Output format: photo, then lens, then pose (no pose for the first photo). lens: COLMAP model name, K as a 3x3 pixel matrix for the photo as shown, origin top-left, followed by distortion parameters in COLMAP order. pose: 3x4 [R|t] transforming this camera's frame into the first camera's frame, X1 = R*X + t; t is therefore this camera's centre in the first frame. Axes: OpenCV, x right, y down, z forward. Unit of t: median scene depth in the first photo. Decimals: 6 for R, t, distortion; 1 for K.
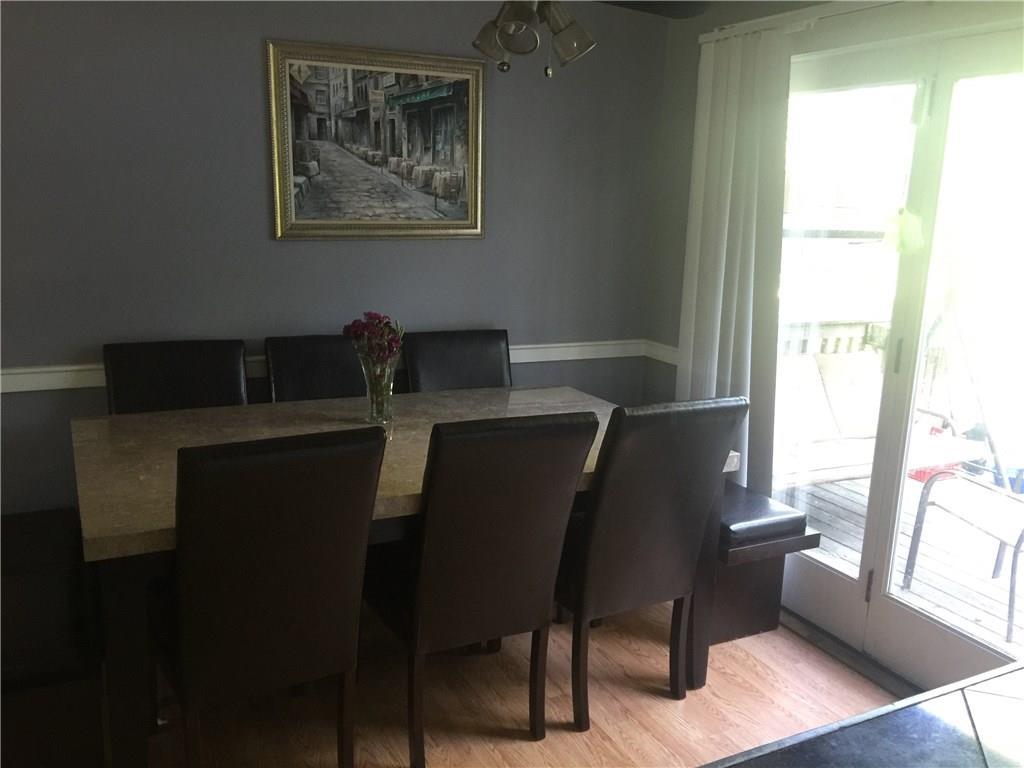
lens RADIAL K [[855.4, 0, 508.4], [0, 855.4, 364.2], [0, 0, 1]] dist [0.067701, -0.128921]
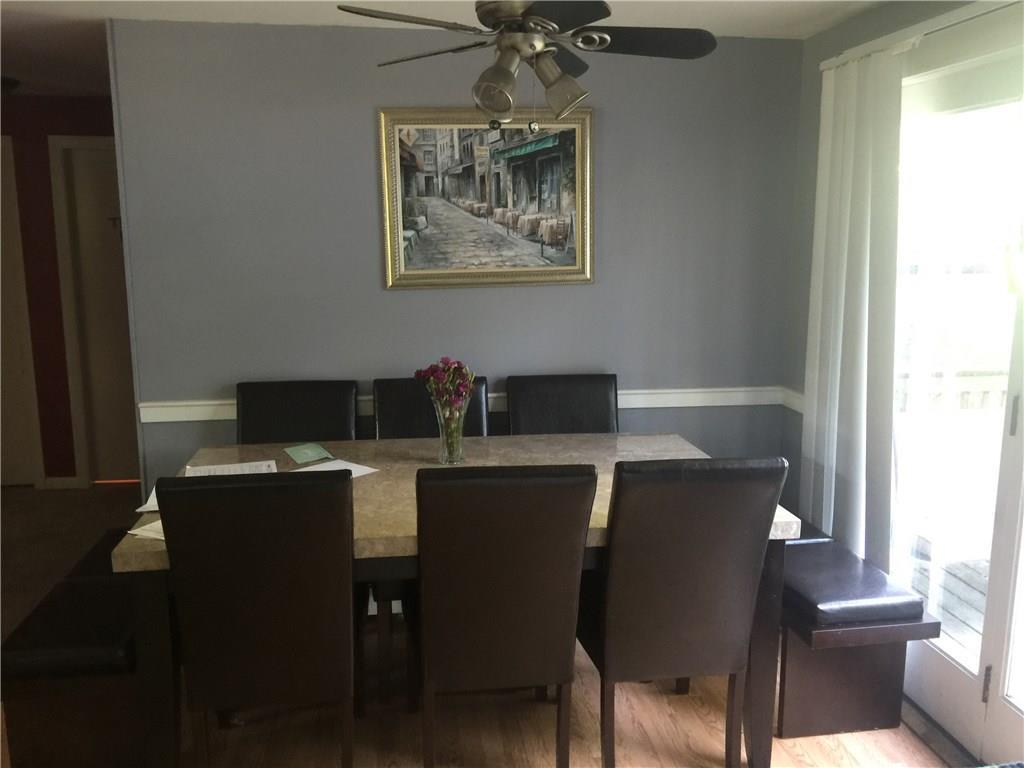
lens RADIAL K [[855.4, 0, 508.4], [0, 855.4, 364.2], [0, 0, 1]] dist [0.067701, -0.128921]
pose [[0.945575, 0.014158, -0.325096, 0.220351], [-0.026749, 0.999054, -0.034292, -0.016163], [0.324303, 0.041122, 0.945059, 0.026534]]
